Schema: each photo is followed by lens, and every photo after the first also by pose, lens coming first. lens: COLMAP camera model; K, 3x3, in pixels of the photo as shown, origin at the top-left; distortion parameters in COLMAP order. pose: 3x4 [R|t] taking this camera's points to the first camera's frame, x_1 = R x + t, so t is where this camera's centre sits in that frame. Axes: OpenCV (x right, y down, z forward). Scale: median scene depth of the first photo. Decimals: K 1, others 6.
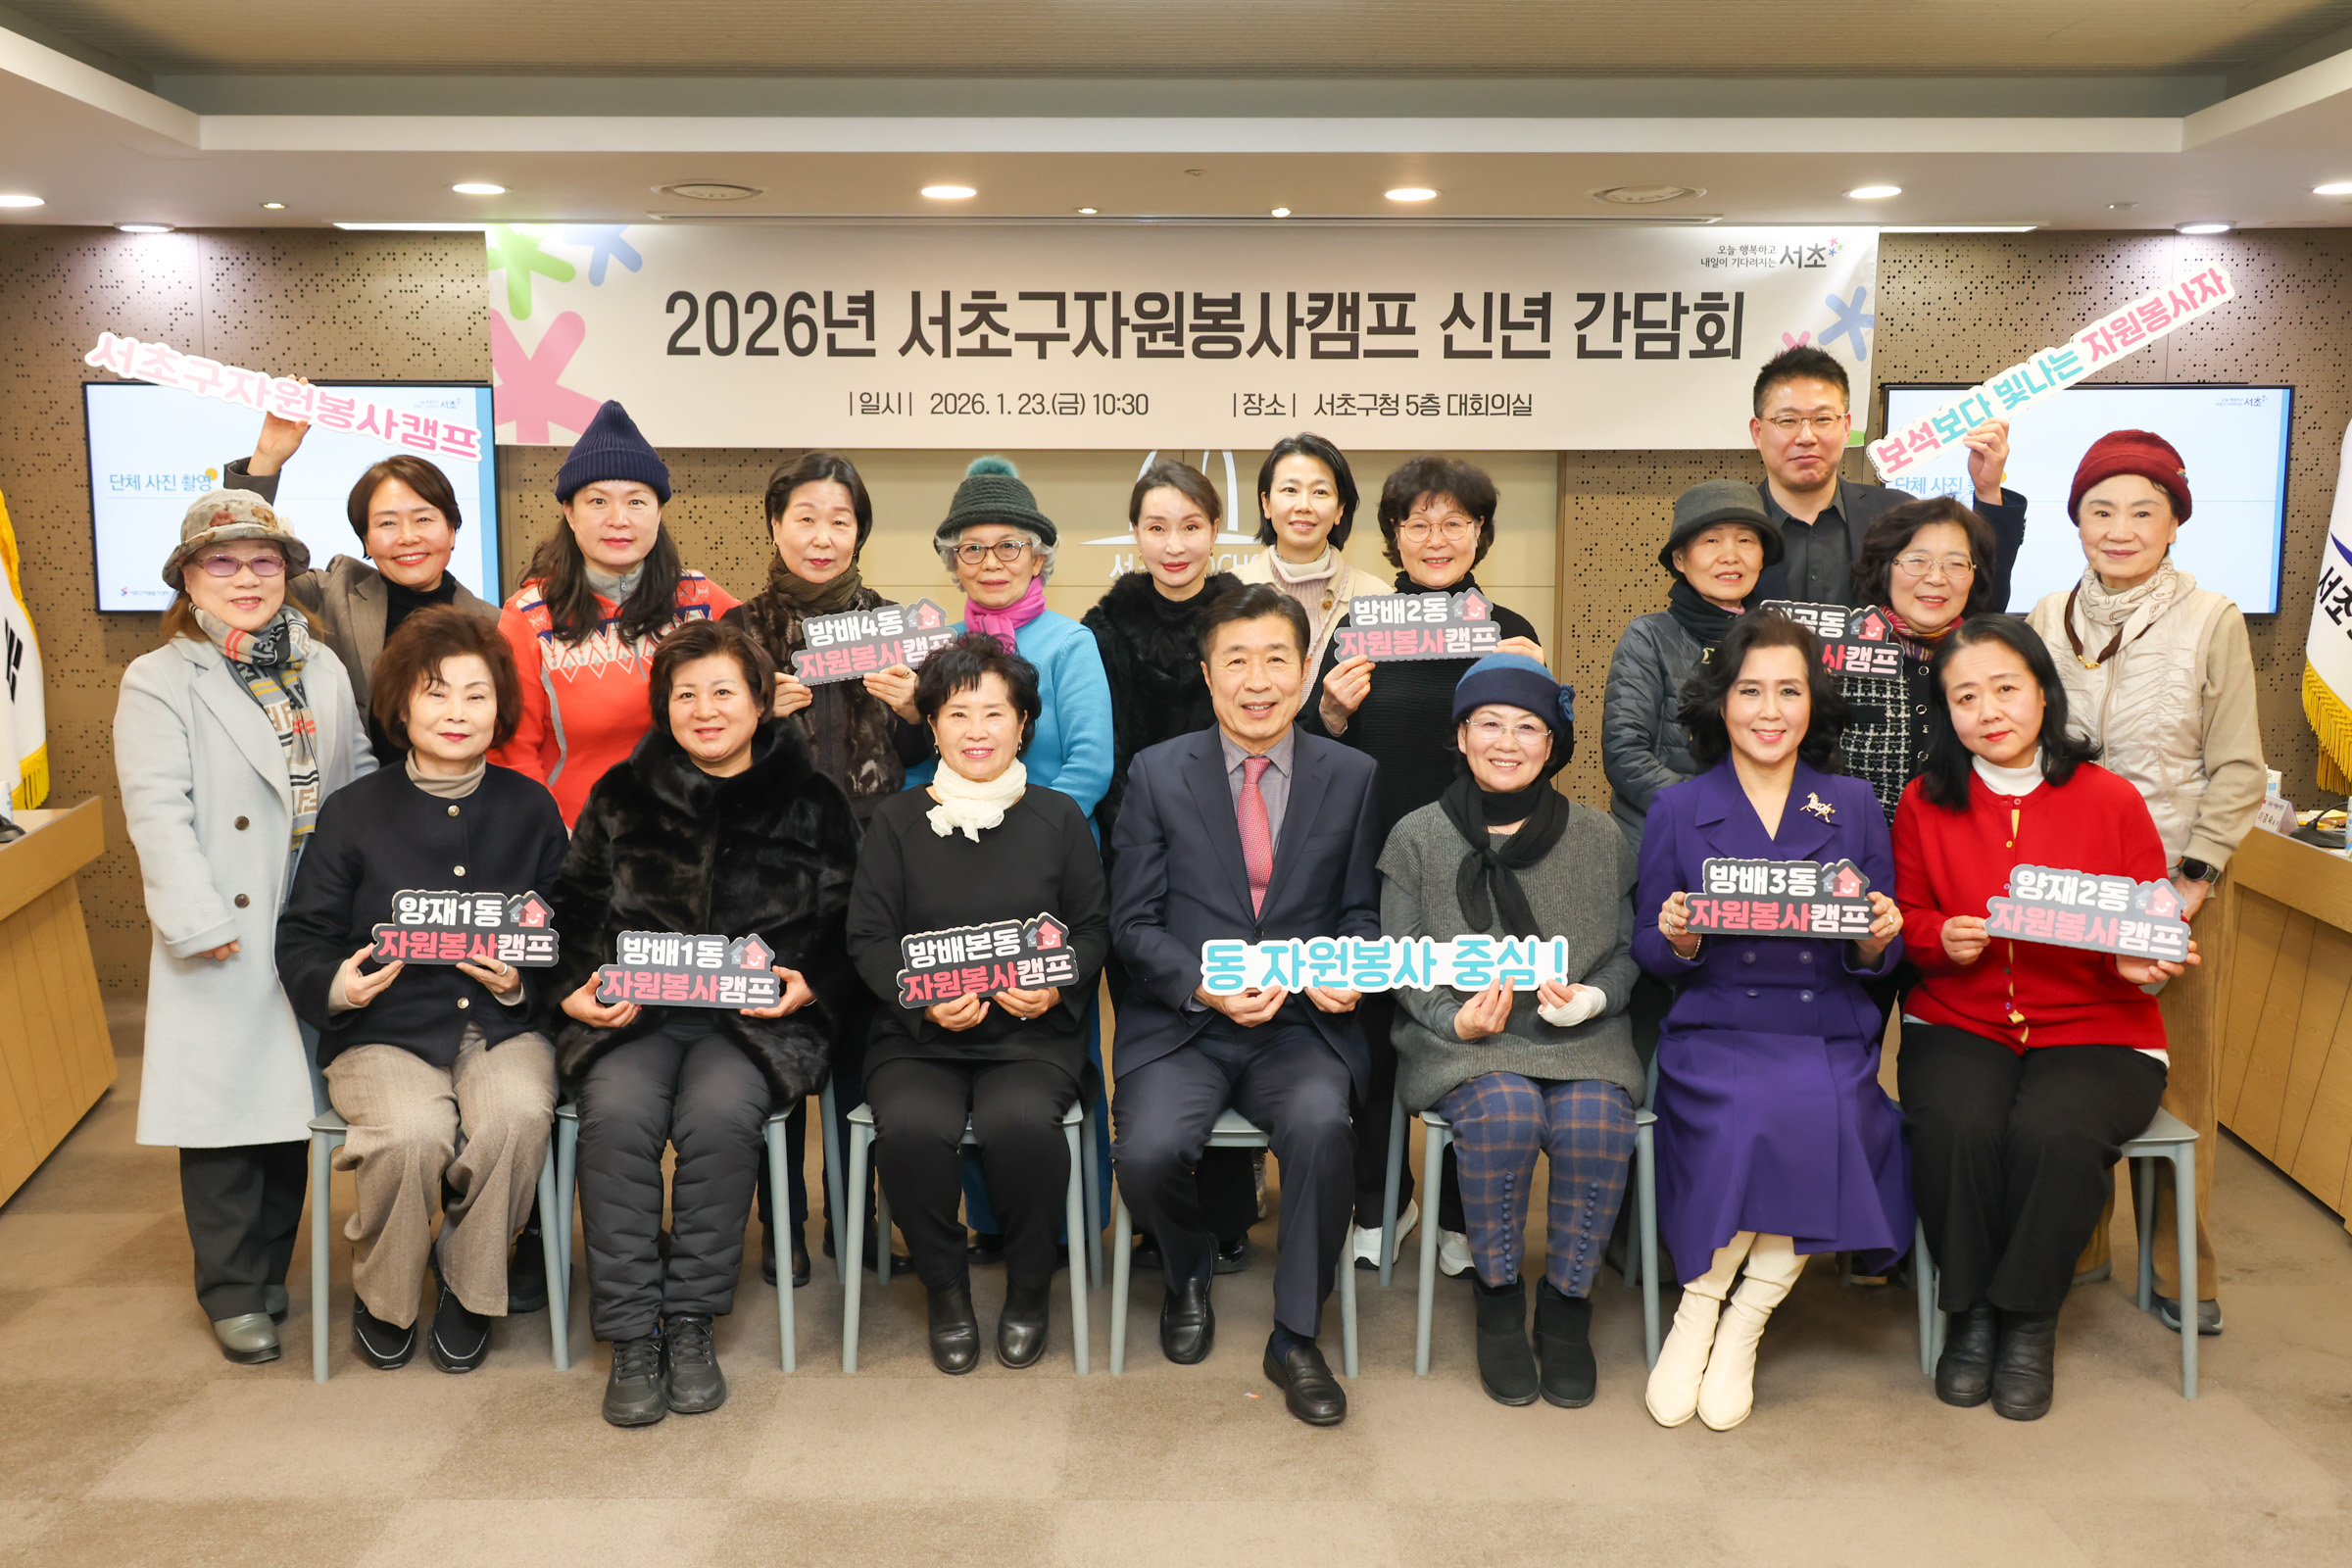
lens RADIAL K [[2227.8, 0, 1154.9], [0, 2227.8, 792.4], [0, 0, 1]] dist [0.012153, 0.000281]
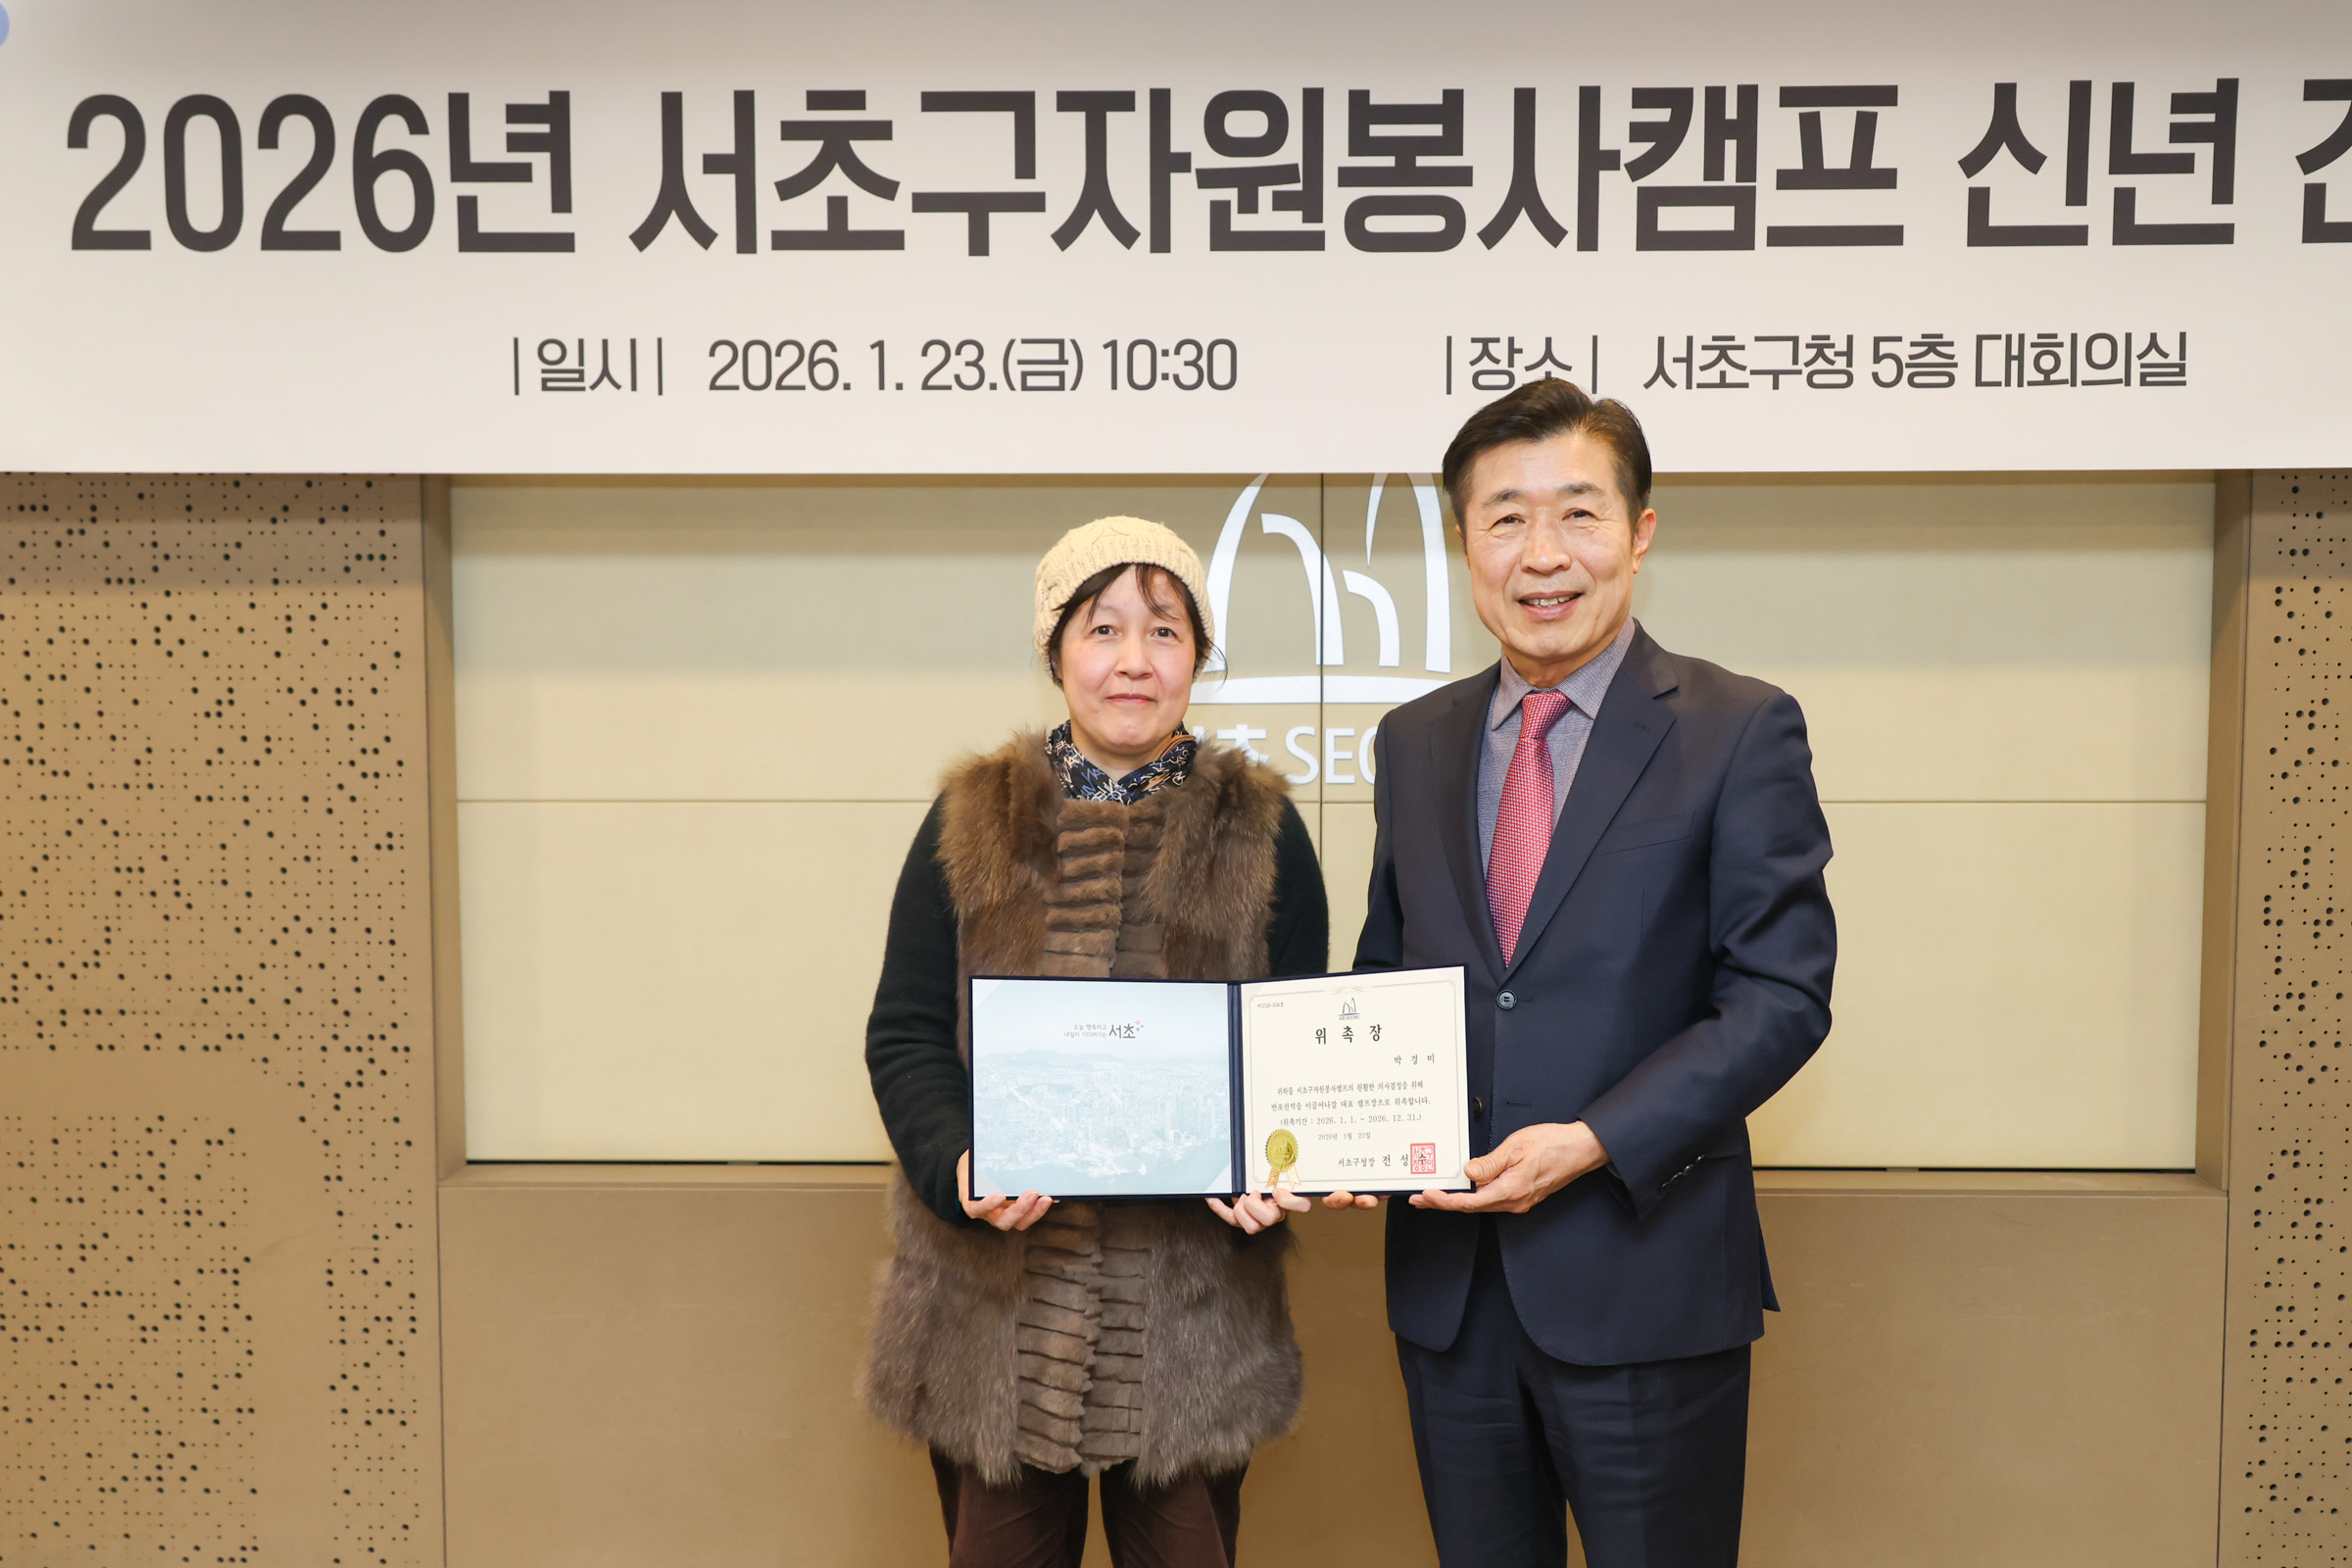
lens RADIAL K [[2770.6, 0, 1169.9], [0, 2770.6, 887.7], [0, 0, 1]] dist [0.033547, -0.020143]
pose [[0.999217, 0.000953, -0.039544, 0.004935], [-0.002433, 0.999297, -0.037399, -0.059077], [0.039481, 0.037465, 0.998518, 0.495247]]
